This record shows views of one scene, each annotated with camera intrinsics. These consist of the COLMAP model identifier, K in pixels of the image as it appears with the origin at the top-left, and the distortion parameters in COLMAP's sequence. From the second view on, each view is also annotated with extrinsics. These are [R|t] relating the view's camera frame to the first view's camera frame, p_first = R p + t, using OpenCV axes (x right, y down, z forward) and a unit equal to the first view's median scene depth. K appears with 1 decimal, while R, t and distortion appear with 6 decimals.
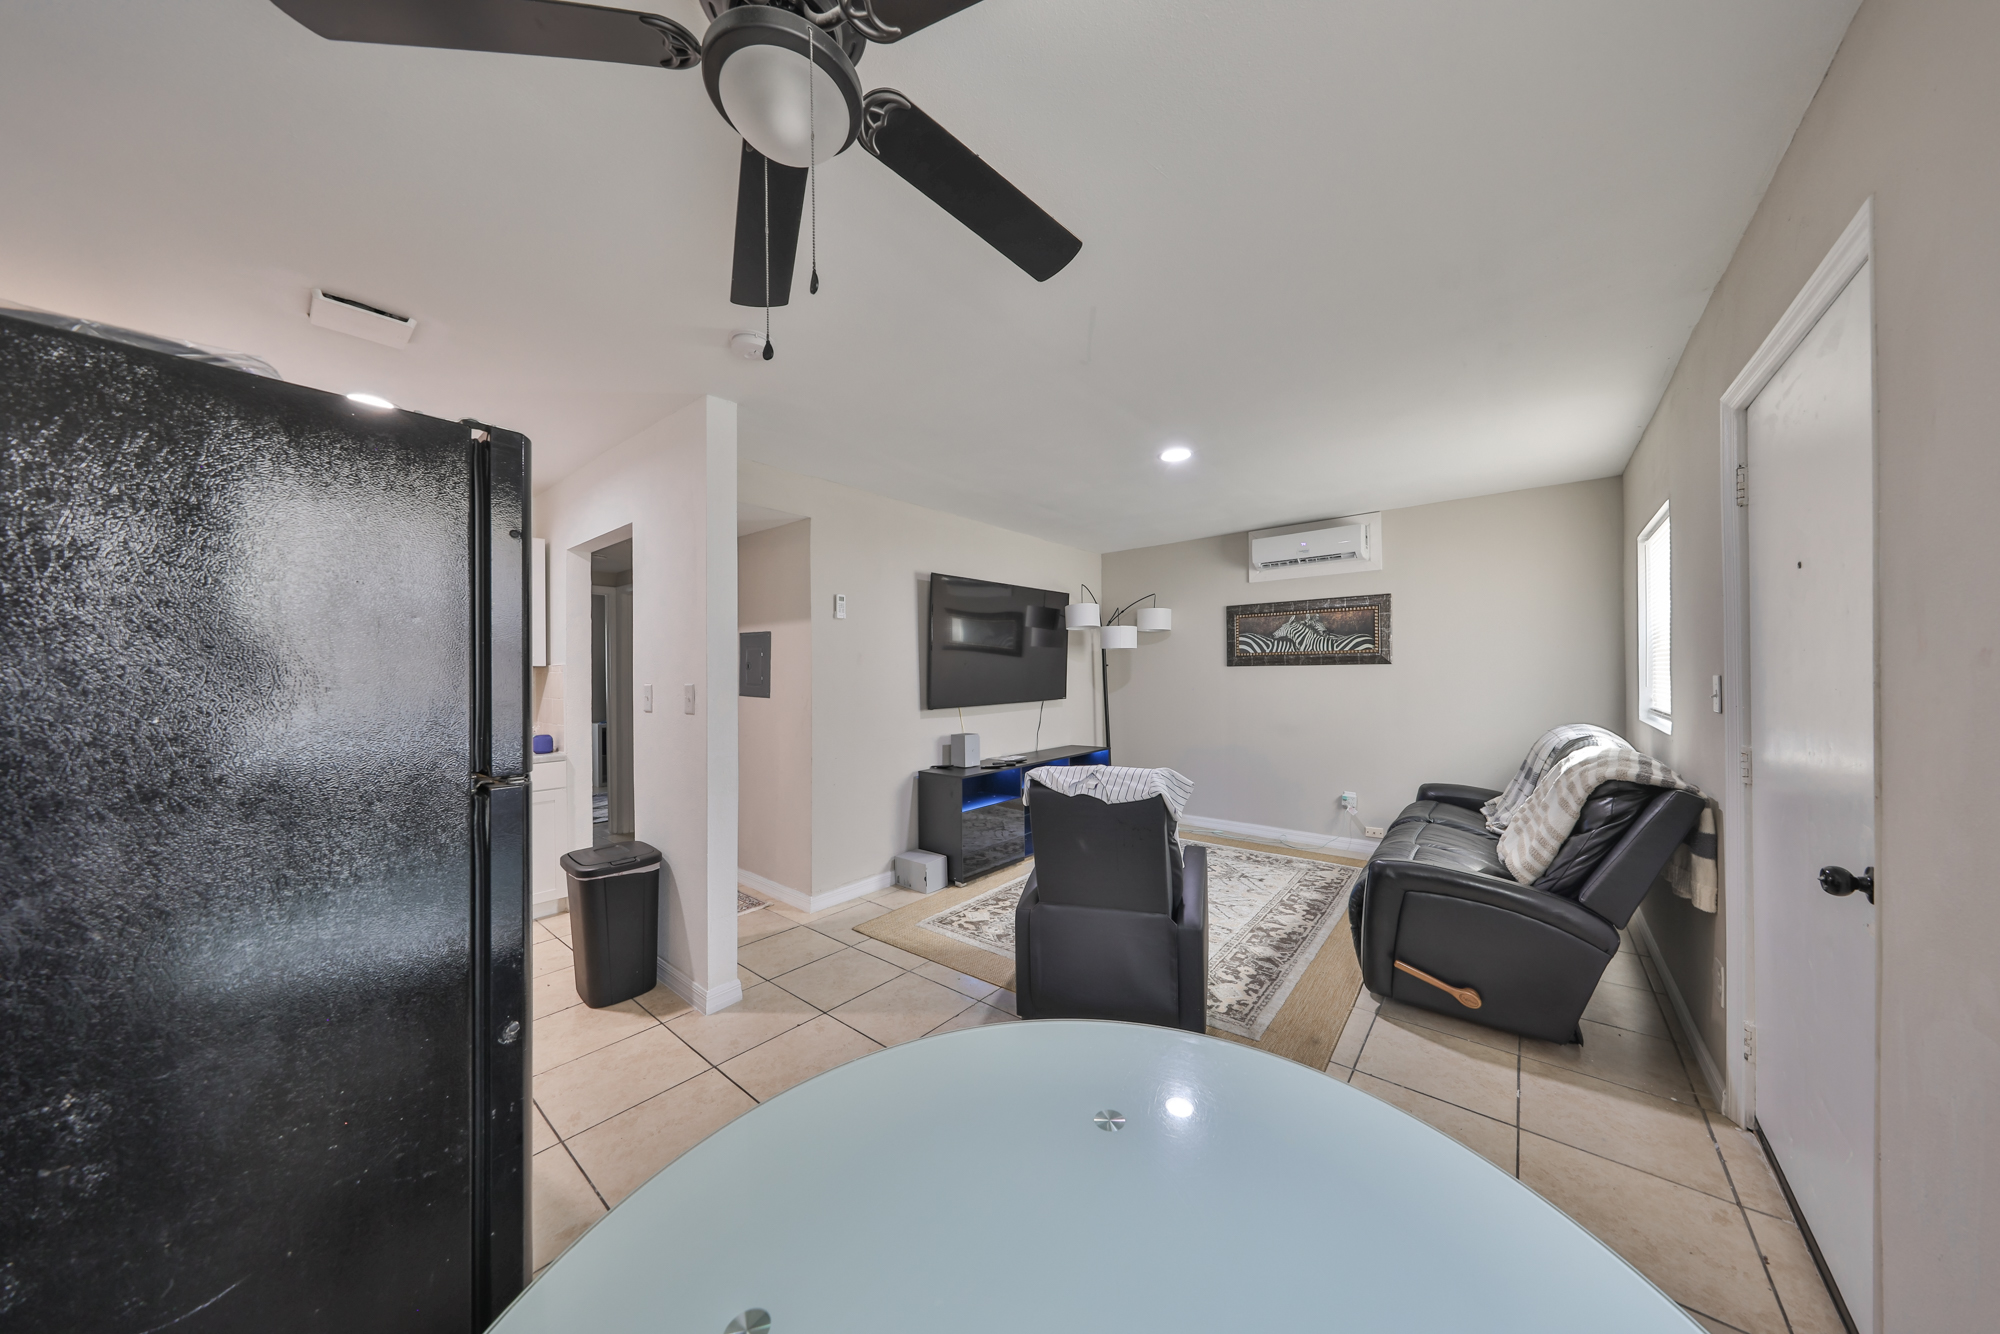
lens RADIAL K [[633.4, 0, 1014.2], [0, 633.4, 670.8], [0, 0, 1]] dist [-0.002551, 0.000293]
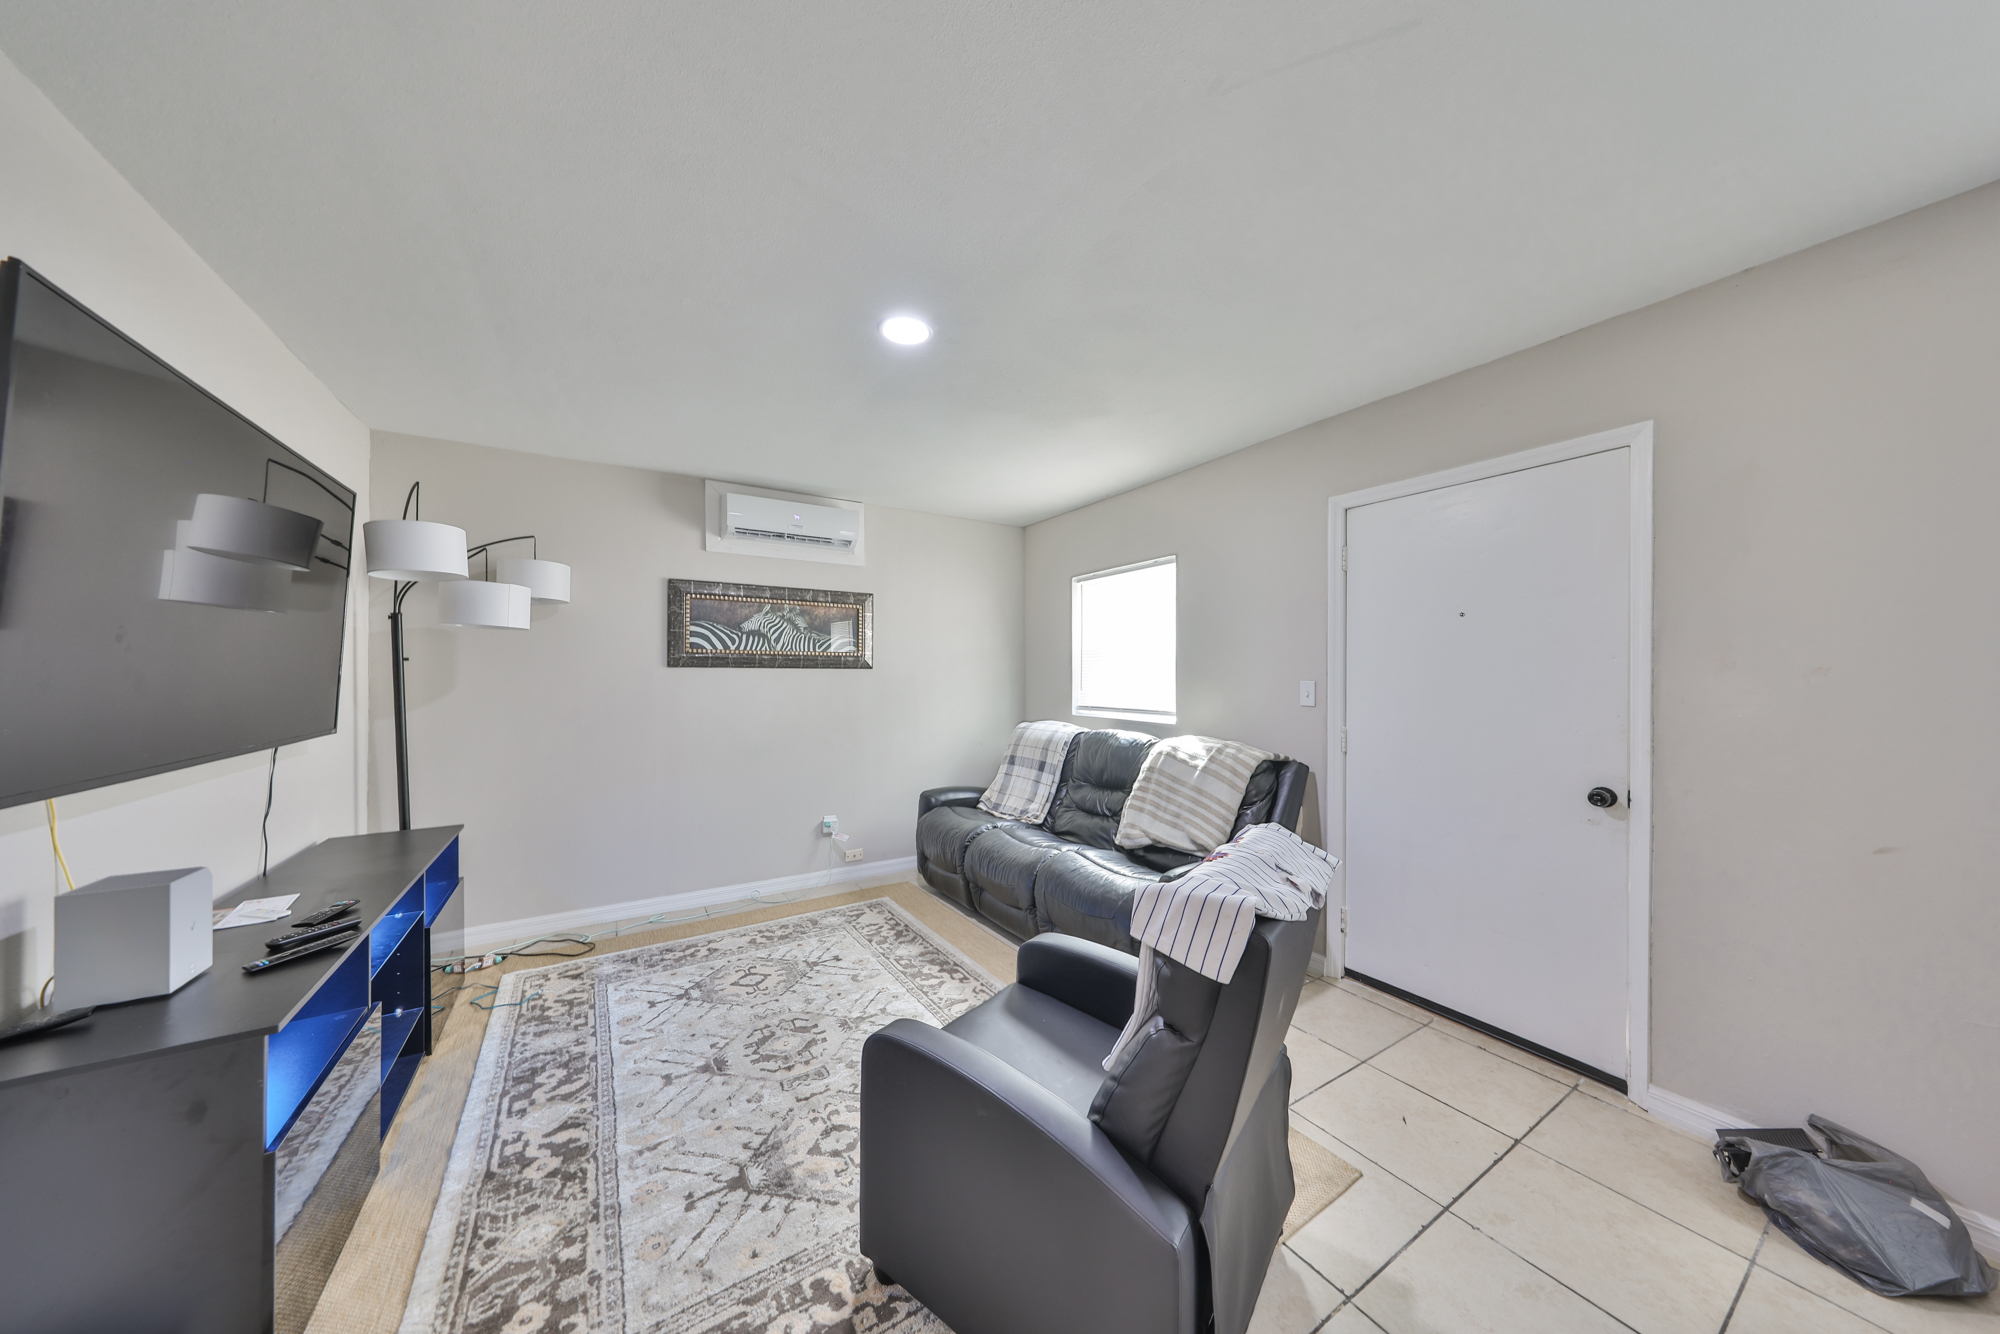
lens RADIAL K [[633.4, 0, 1011.2], [0, 633.4, 673.7], [0, 0, 1]] dist [-0.002551, 0.000293]
pose [[0.314245, 0.017682, 0.949177, -0.210588], [-0.009740, 0.999834, -0.015402, 0.007490], [-0.949292, -0.004405, 0.314365, 0.484994]]
